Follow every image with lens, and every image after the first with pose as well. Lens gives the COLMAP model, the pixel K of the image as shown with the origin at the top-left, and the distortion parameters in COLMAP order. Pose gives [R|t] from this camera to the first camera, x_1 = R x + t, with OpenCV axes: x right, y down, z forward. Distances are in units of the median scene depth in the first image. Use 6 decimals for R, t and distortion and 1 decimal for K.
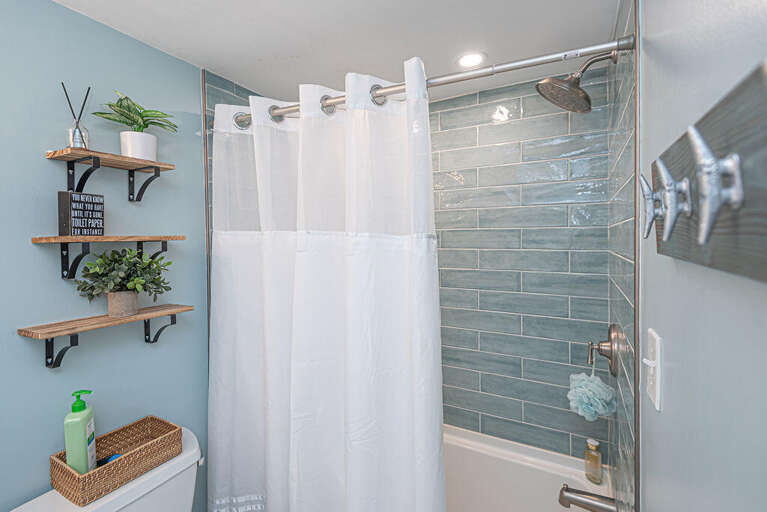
lens RADIAL K [[357.4, 0, 380.5], [0, 357.4, 236.8], [0, 0, 1]] dist [0.001550, -0.000528]
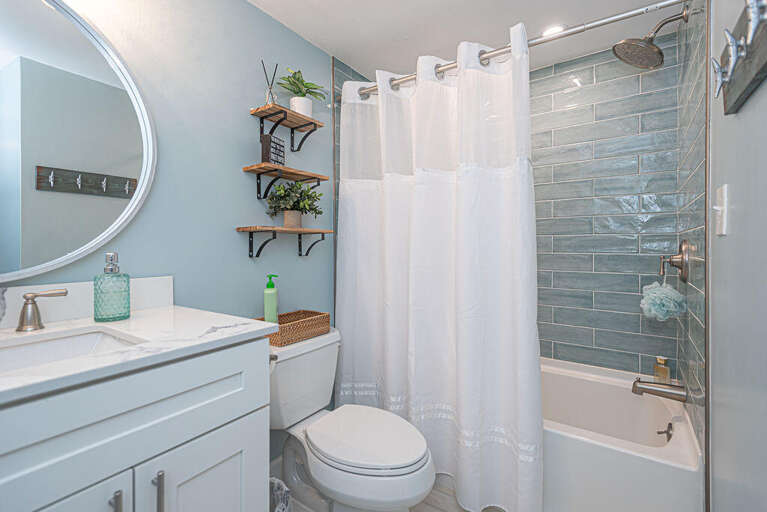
lens RADIAL K [[349.7, 0, 370.1], [0, 349.7, 246.4], [0, 0, 1]] dist [0.001756, -0.000290]
pose [[0.990405, 0.008528, -0.137931, -0.195740], [-0.008801, 0.999960, -0.001371, 0.243198], [0.137914, 0.002572, 0.990441, -0.261879]]
